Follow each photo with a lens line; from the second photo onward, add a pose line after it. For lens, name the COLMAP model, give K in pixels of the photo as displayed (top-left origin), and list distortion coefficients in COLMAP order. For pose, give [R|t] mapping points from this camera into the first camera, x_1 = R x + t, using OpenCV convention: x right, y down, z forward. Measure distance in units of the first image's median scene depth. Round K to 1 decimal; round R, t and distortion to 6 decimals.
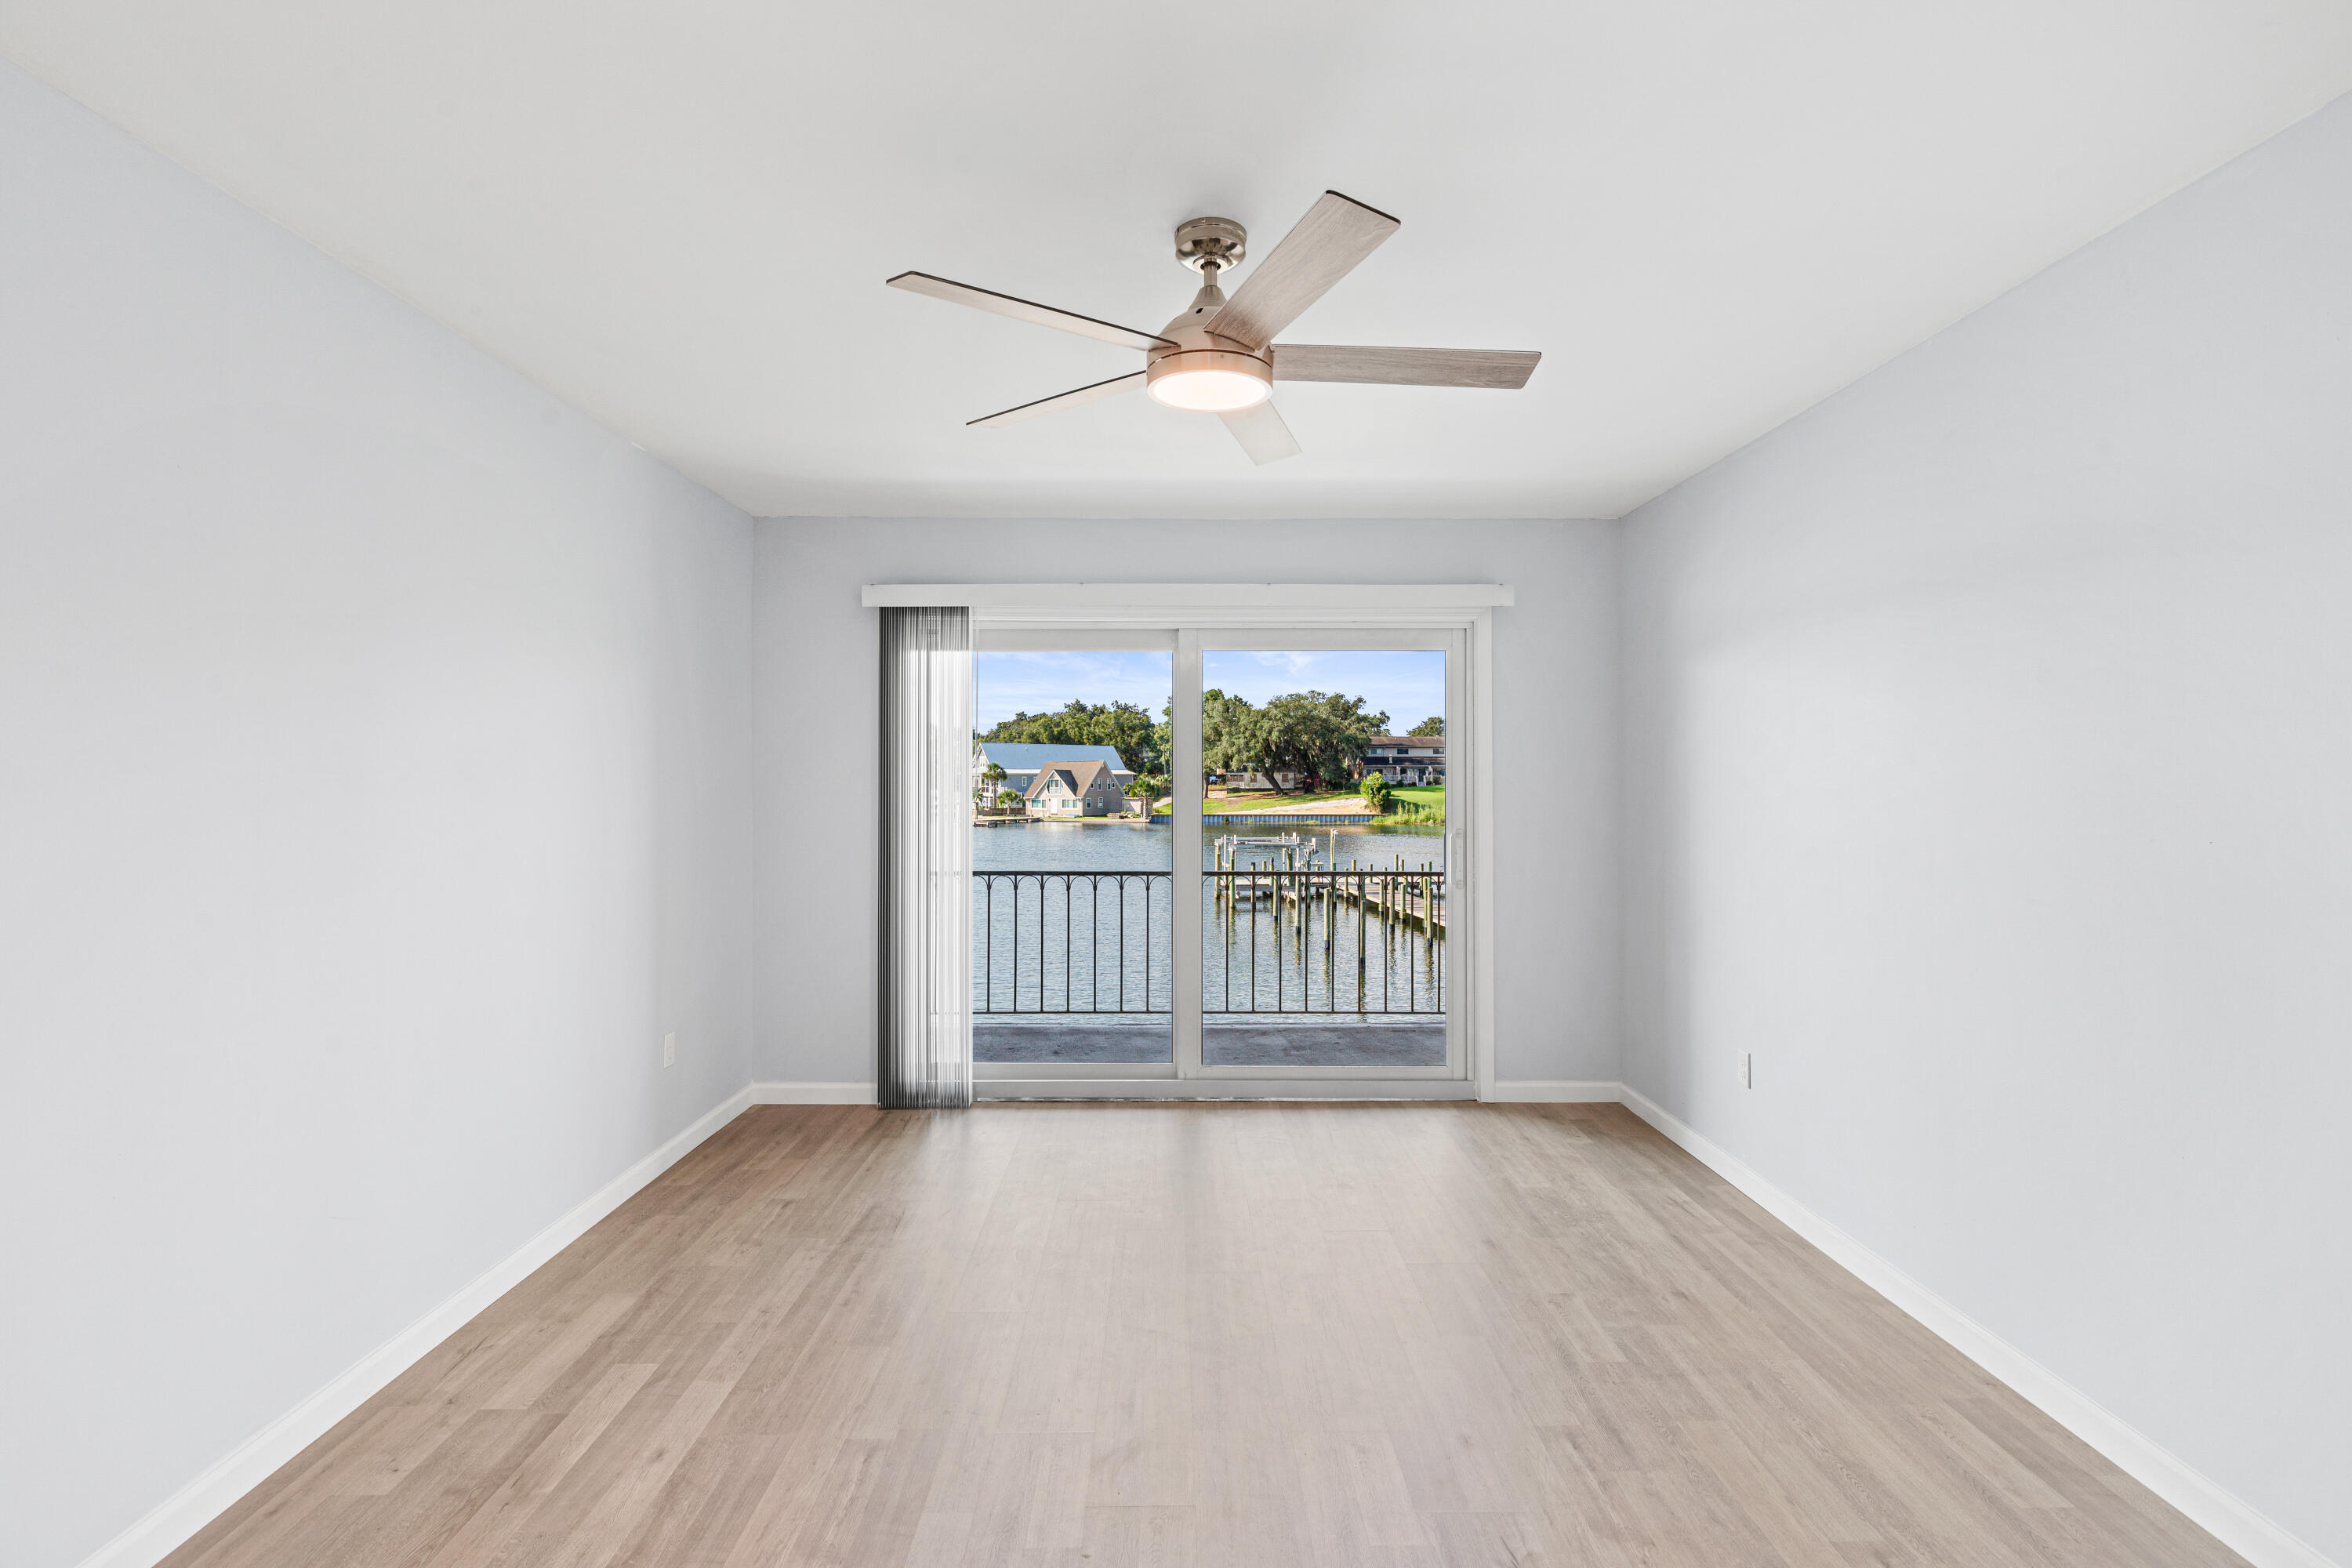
lens RADIAL K [[1060.0, 0, 1187.1], [0, 1060.0, 792.8], [0, 0, 1]] dist [0.002862, 0.000186]
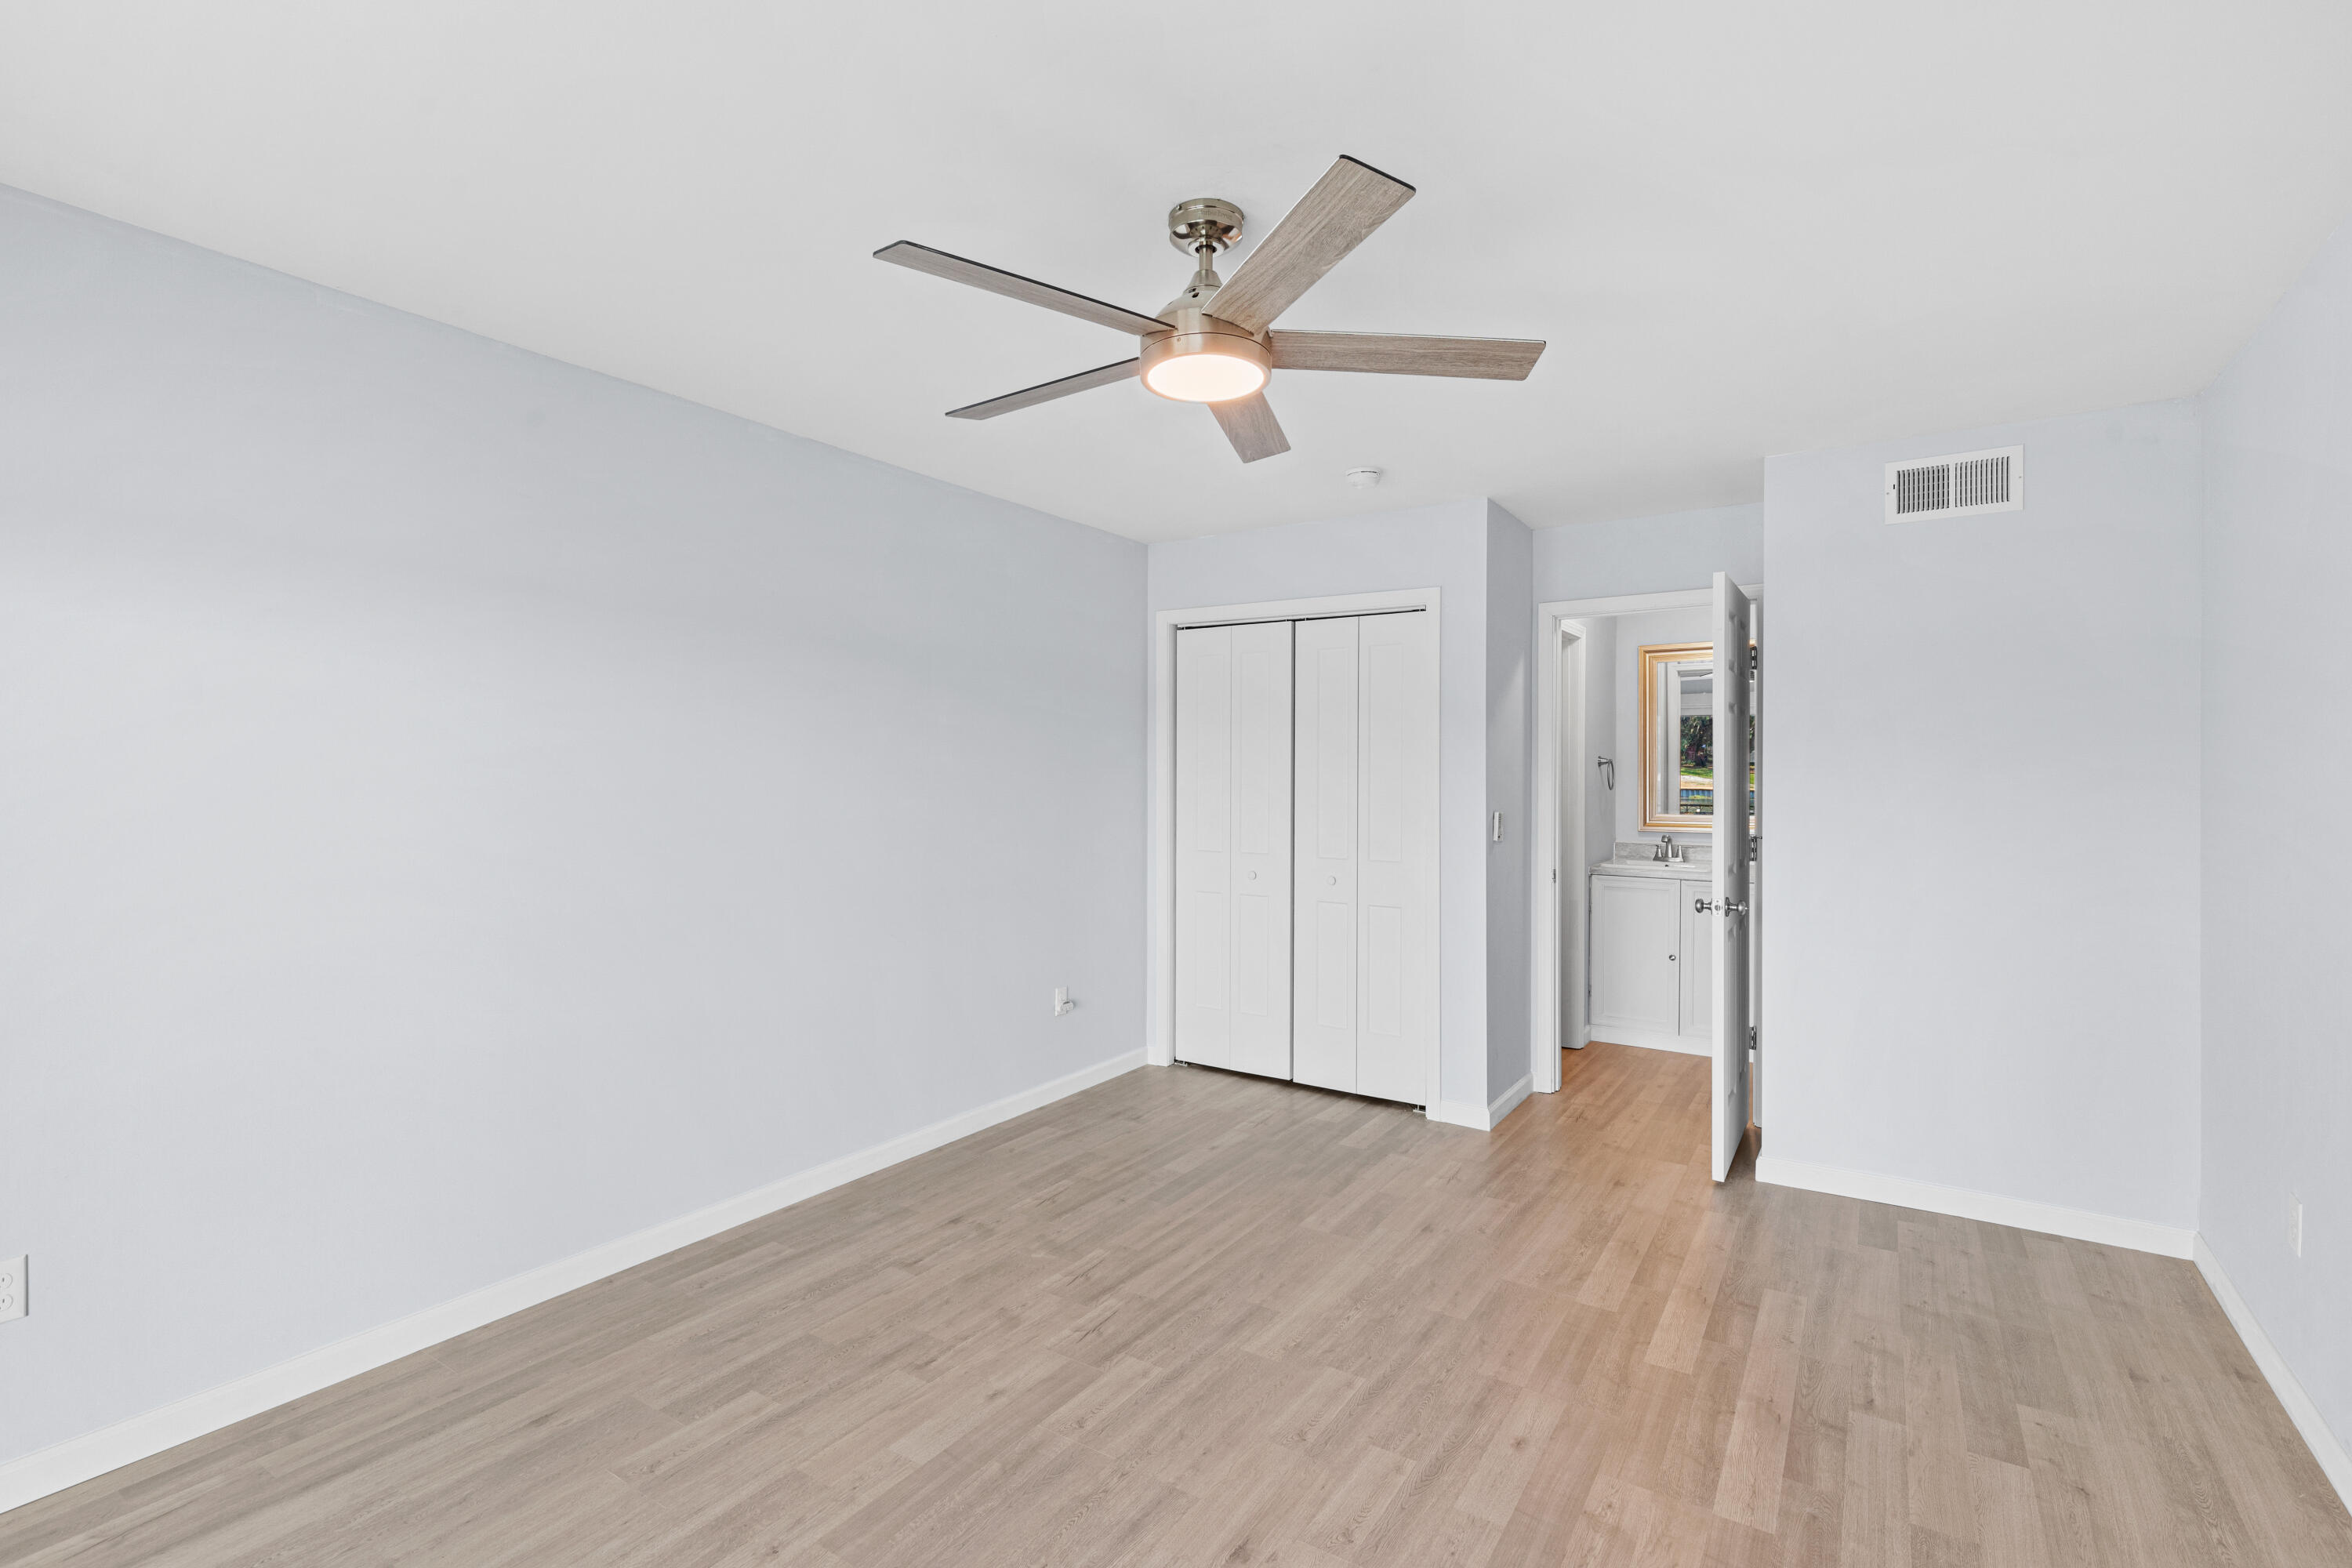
lens RADIAL K [[1091.4, 0, 1168.8], [0, 1091.4, 761.6], [0, 0, 1]] dist [0.010890, -0.001221]
pose [[-0.819479, 0.006146, 0.573077, -0.514134], [0.008468, 0.999963, 0.001385, -0.030988], [-0.573047, 0.005988, -0.819501, 1.775515]]
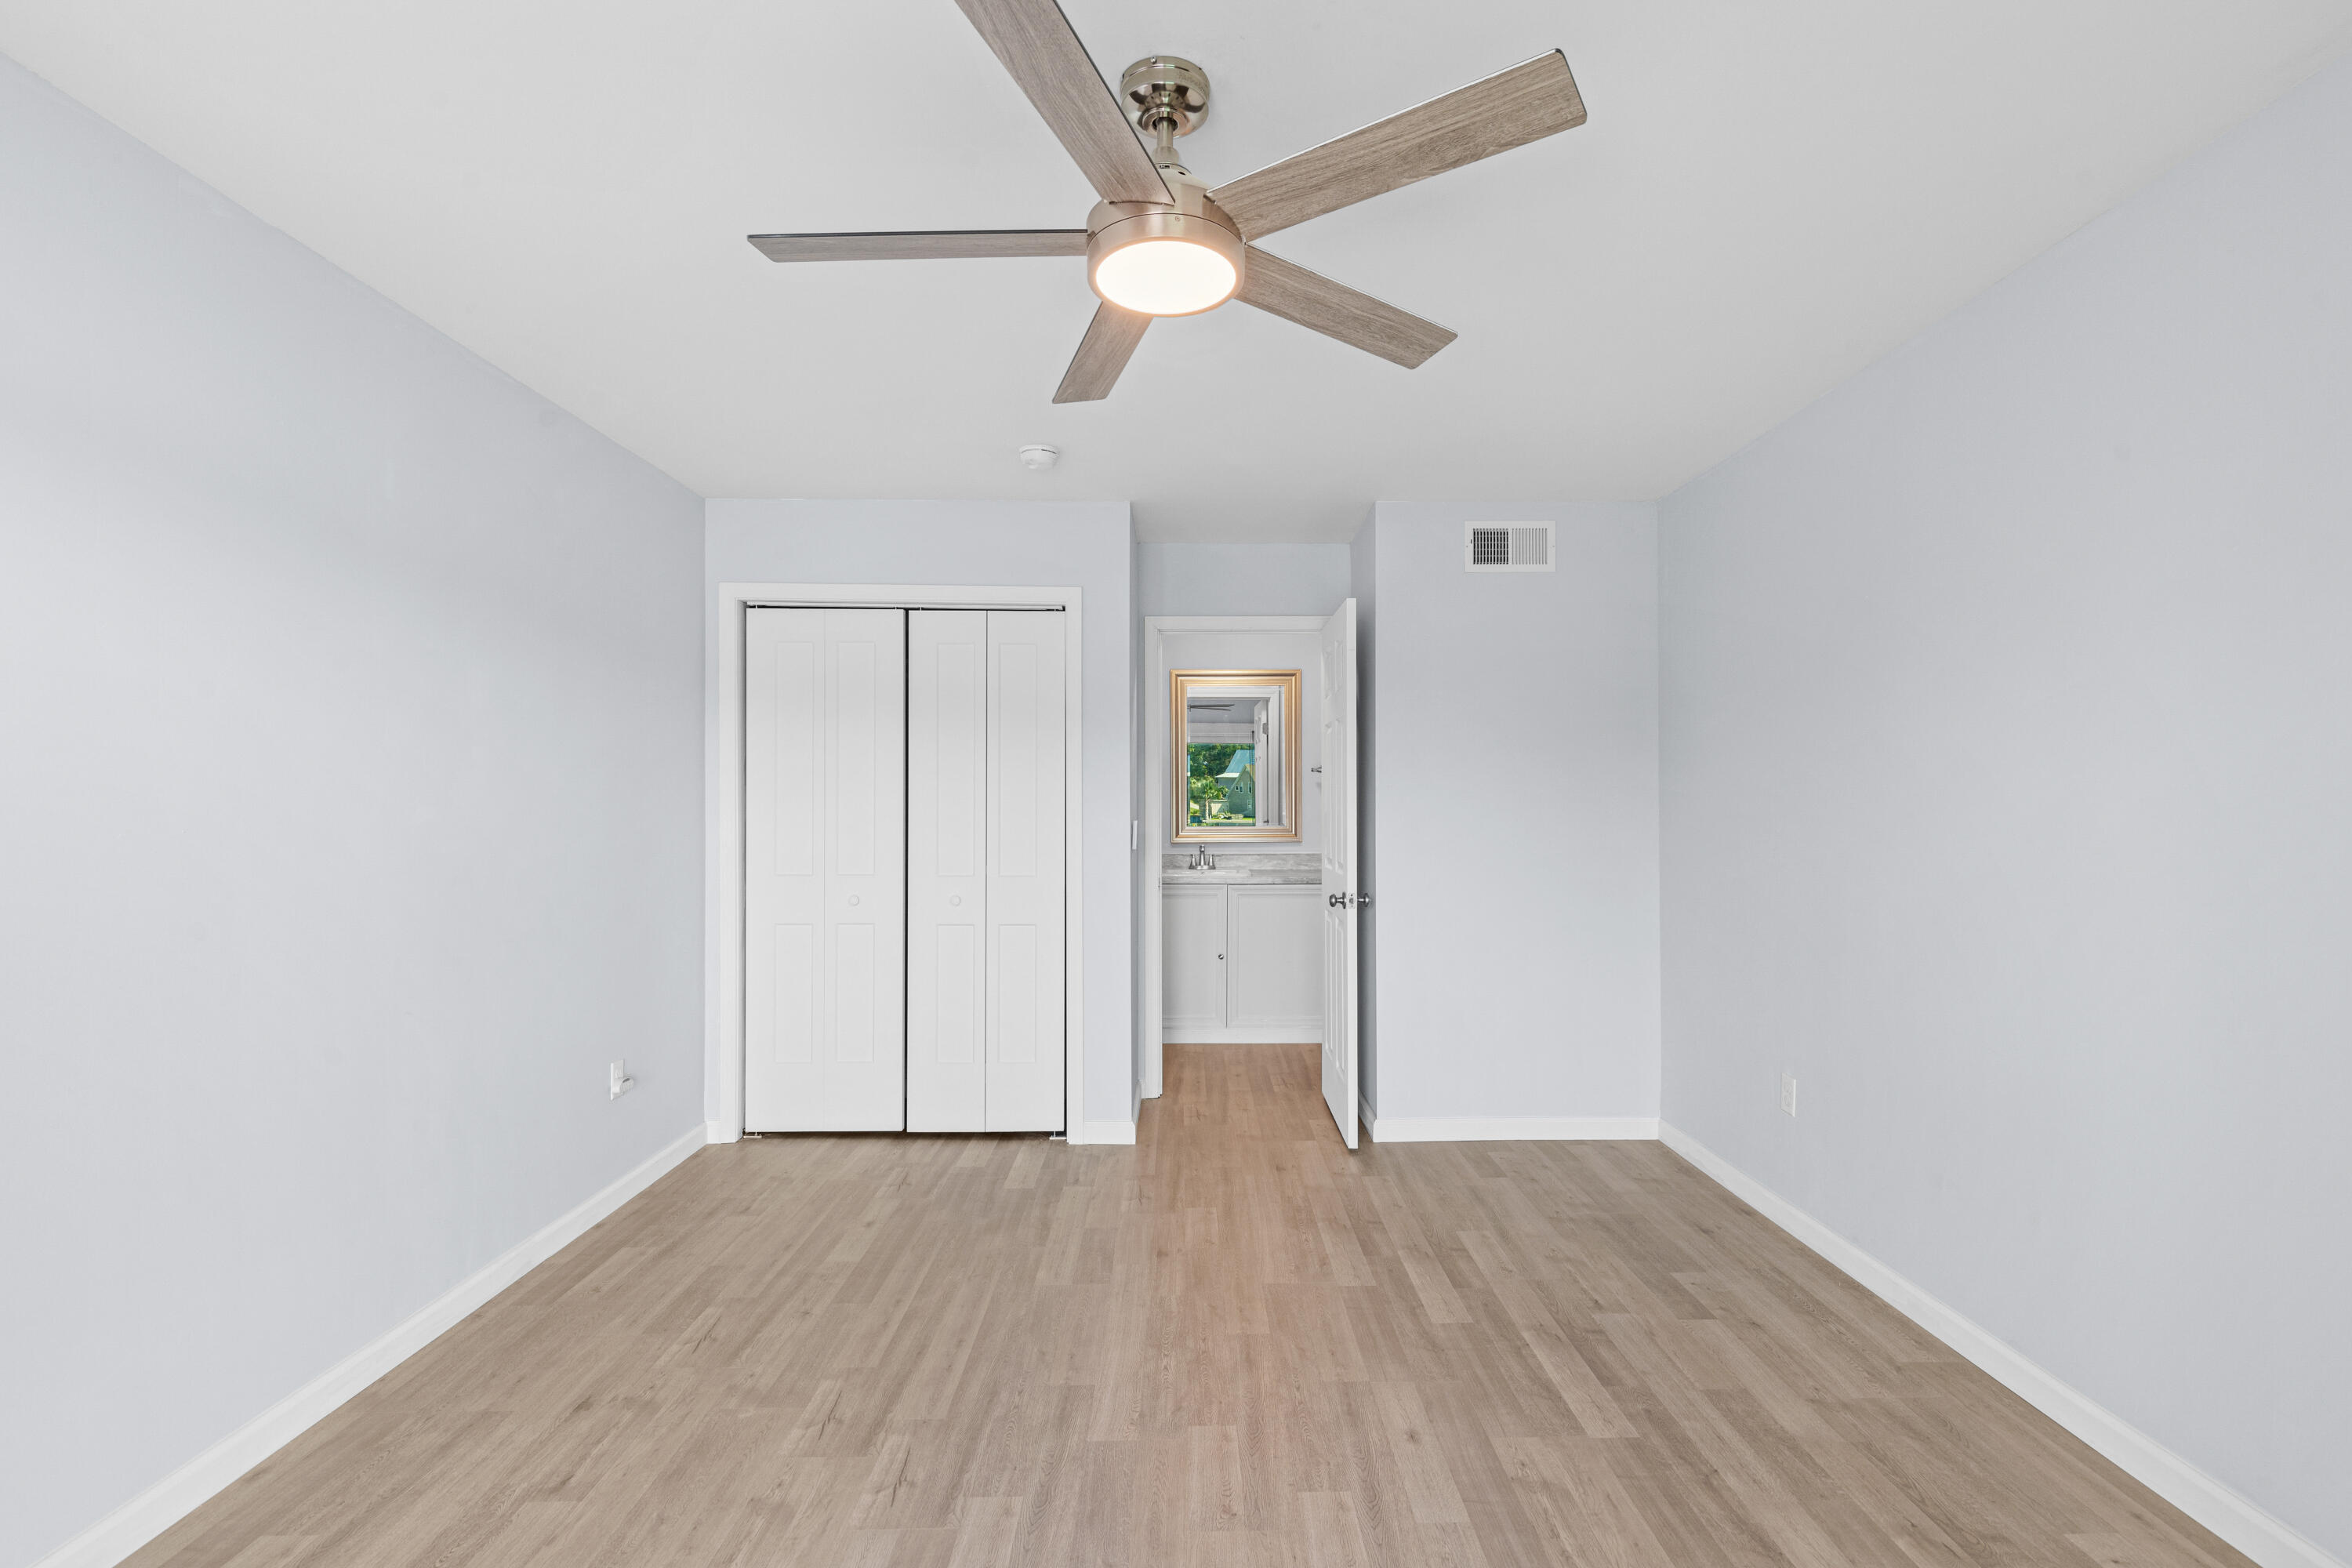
lens RADIAL K [[1089.4, 0, 1187.9], [0, 1089.4, 791.7], [0, 0, 1]] dist [0.011819, -0.001088]
pose [[-0.999989, 0.003073, 0.003600, 0.003141], [0.003089, 0.999986, 0.004371, 0.005630], [-0.003587, 0.004382, -0.999984, 1.766648]]
